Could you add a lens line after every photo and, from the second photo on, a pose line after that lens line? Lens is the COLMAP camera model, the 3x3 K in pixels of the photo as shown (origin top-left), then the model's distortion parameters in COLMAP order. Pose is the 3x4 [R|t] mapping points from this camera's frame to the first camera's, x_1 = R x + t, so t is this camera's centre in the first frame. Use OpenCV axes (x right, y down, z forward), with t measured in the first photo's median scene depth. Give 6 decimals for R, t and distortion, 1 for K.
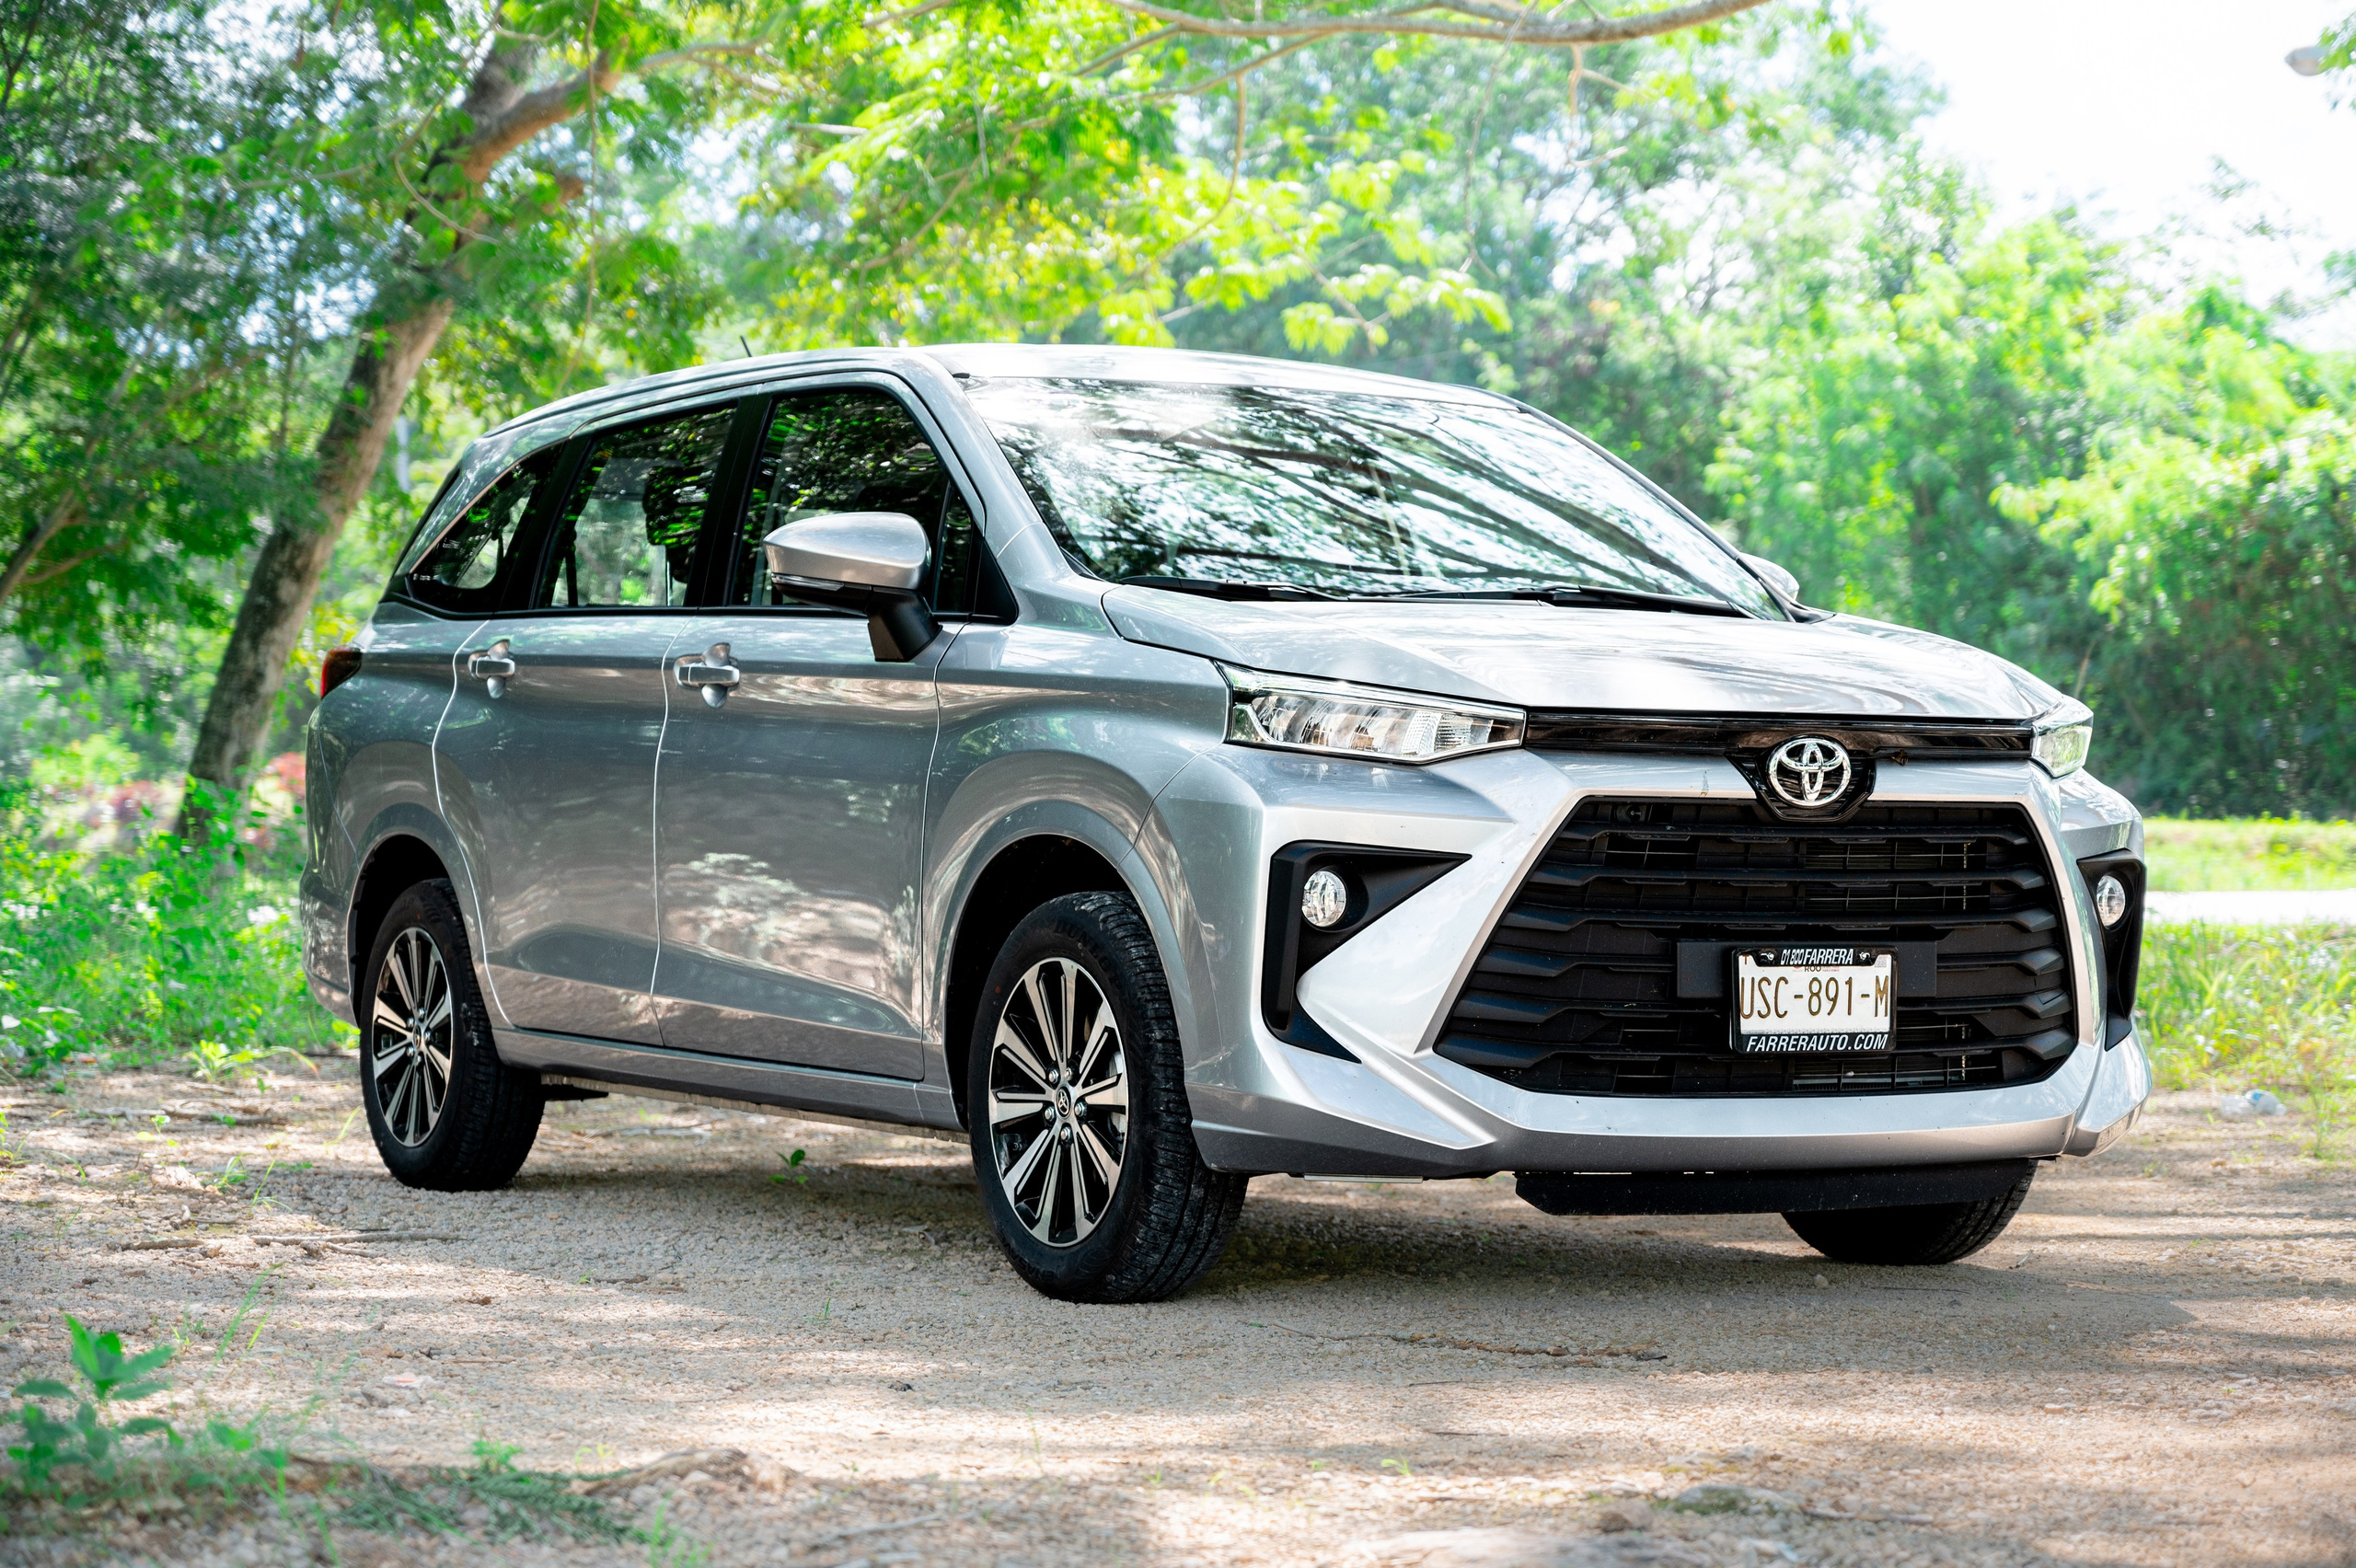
lens RADIAL K [[4940.1, 0, 1180.2], [0, 4940.1, 892.9], [0, 0, 1]] dist [0.306420, -0.129801]
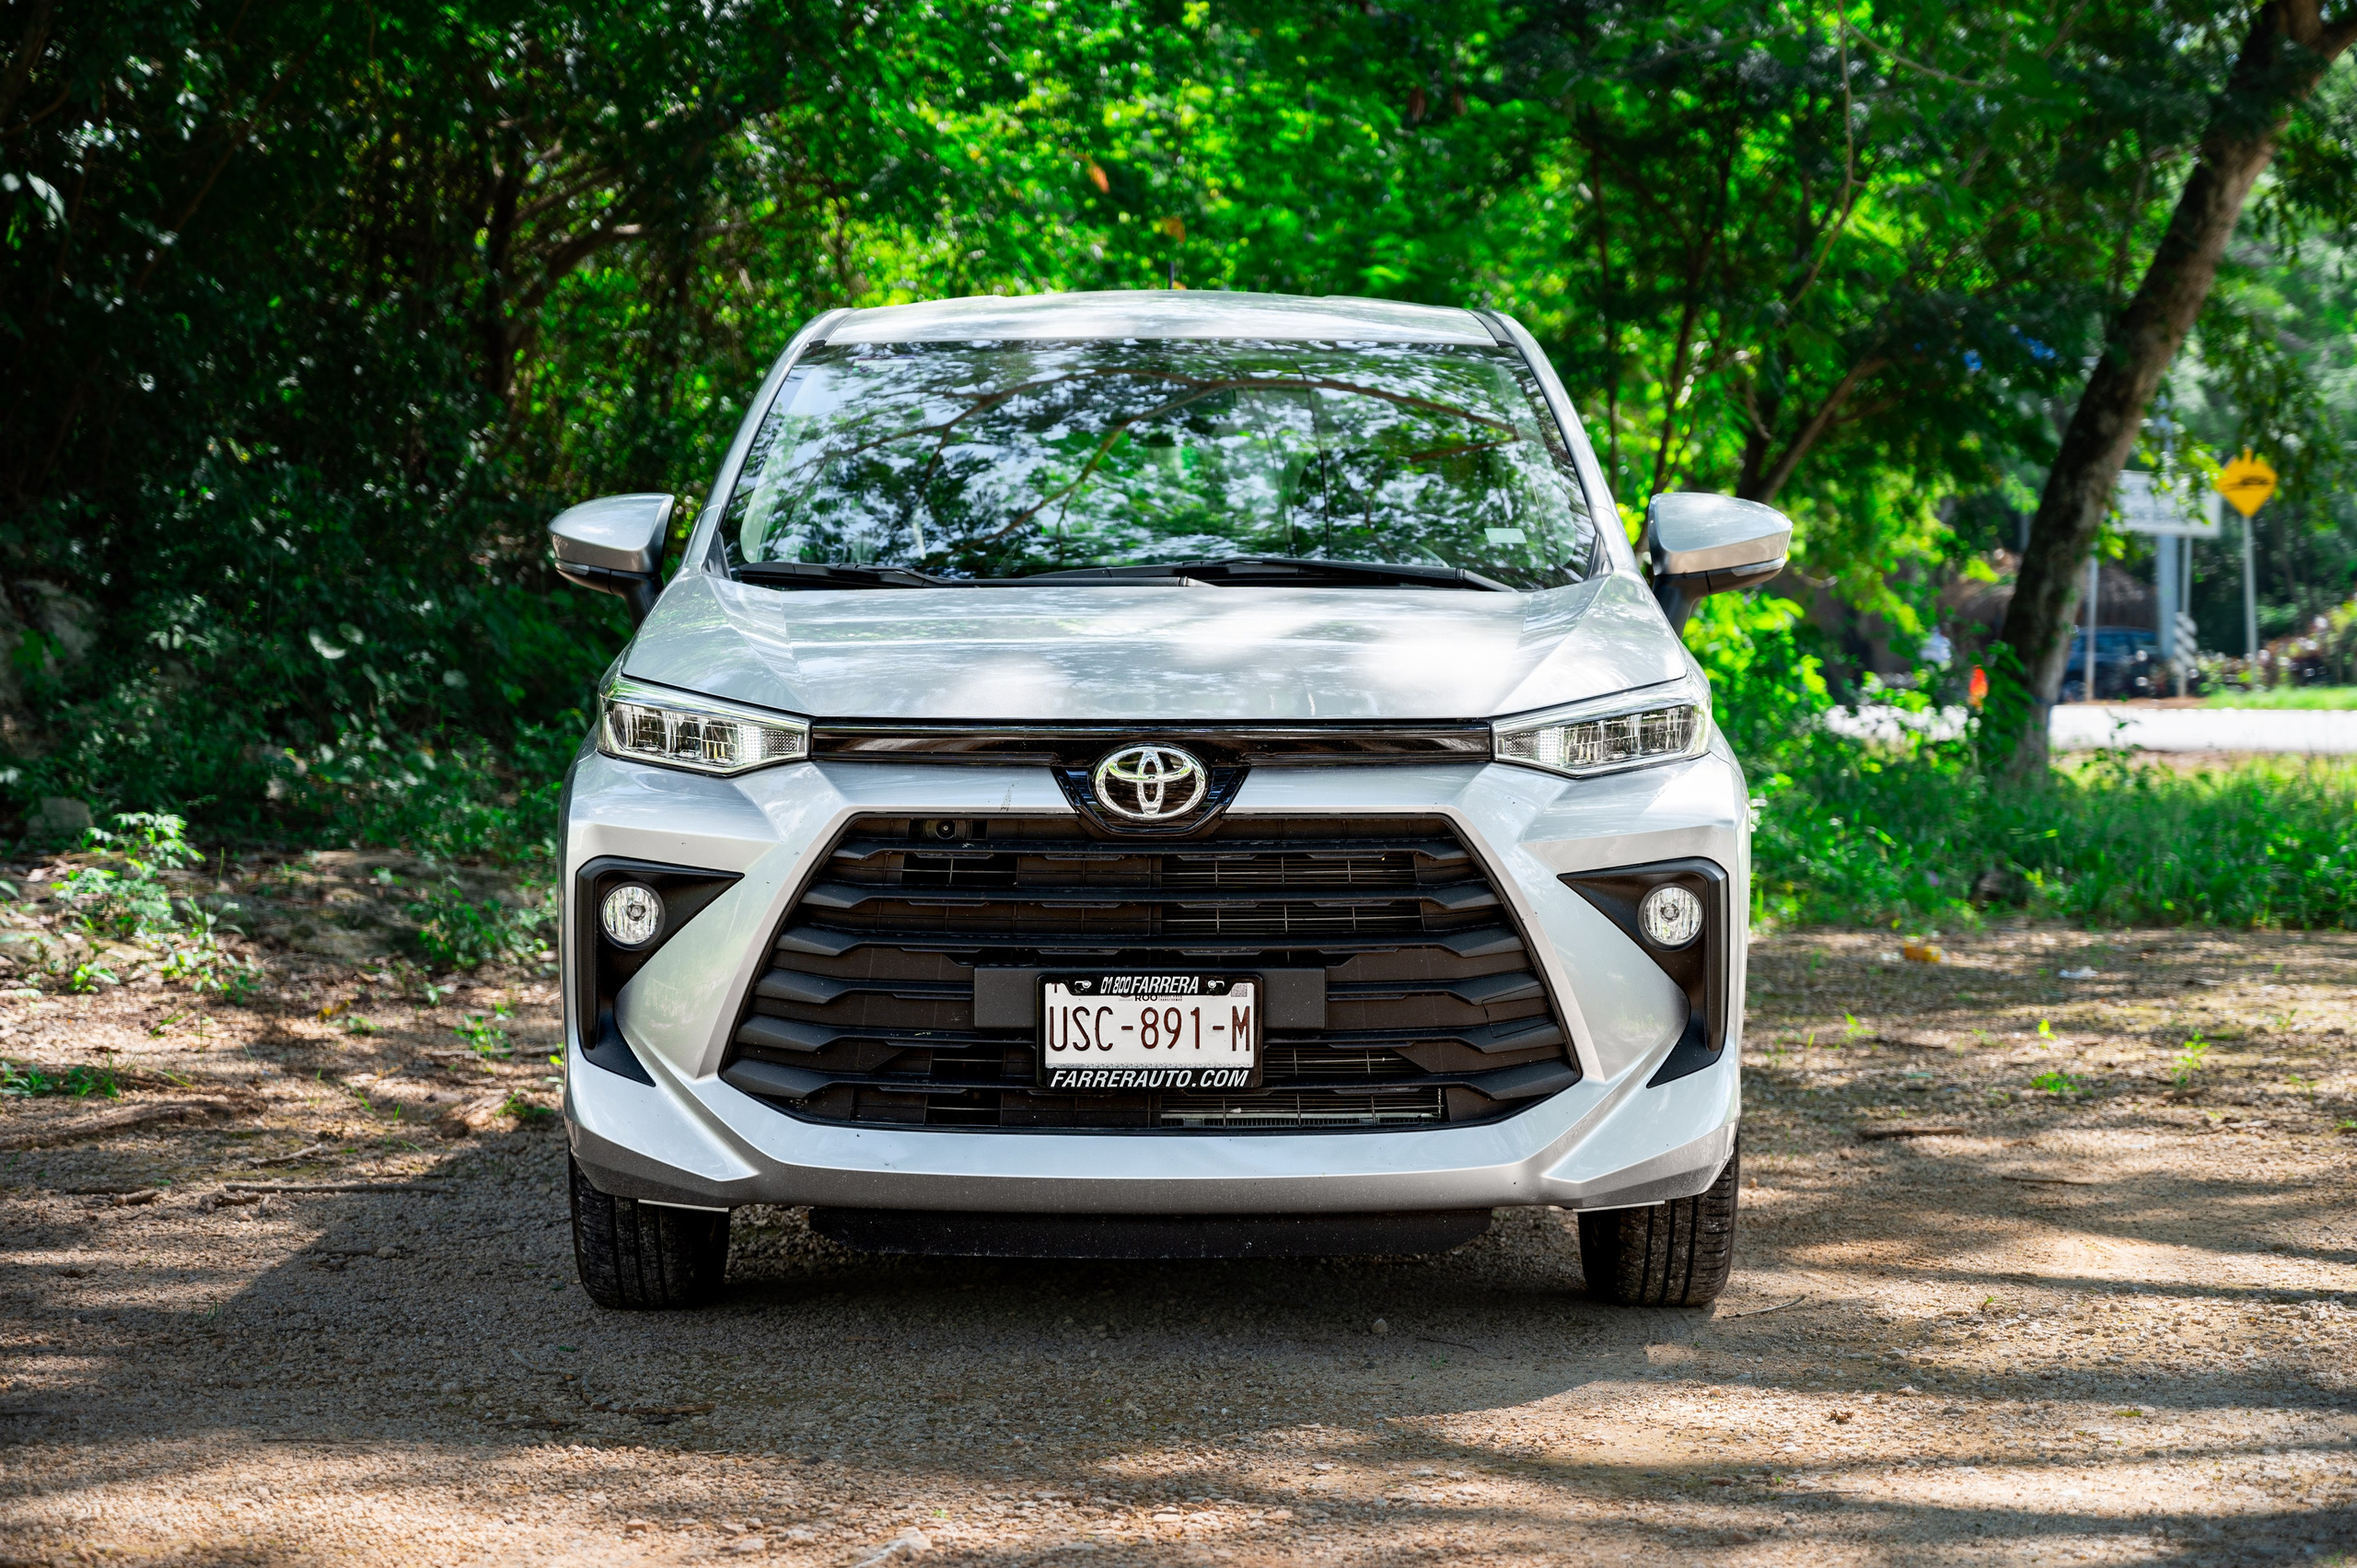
lens RADIAL K [[4942.6, 0, 1180.7], [0, 4942.6, 892.9], [0, 0, 1]] dist [0.306420, -0.129801]
pose [[0.852578, 0.021587, -0.522153, 0.611077], [0.002508, 0.998966, 0.045394, -0.045736], [0.522593, -0.040011, 0.851643, 0.225067]]
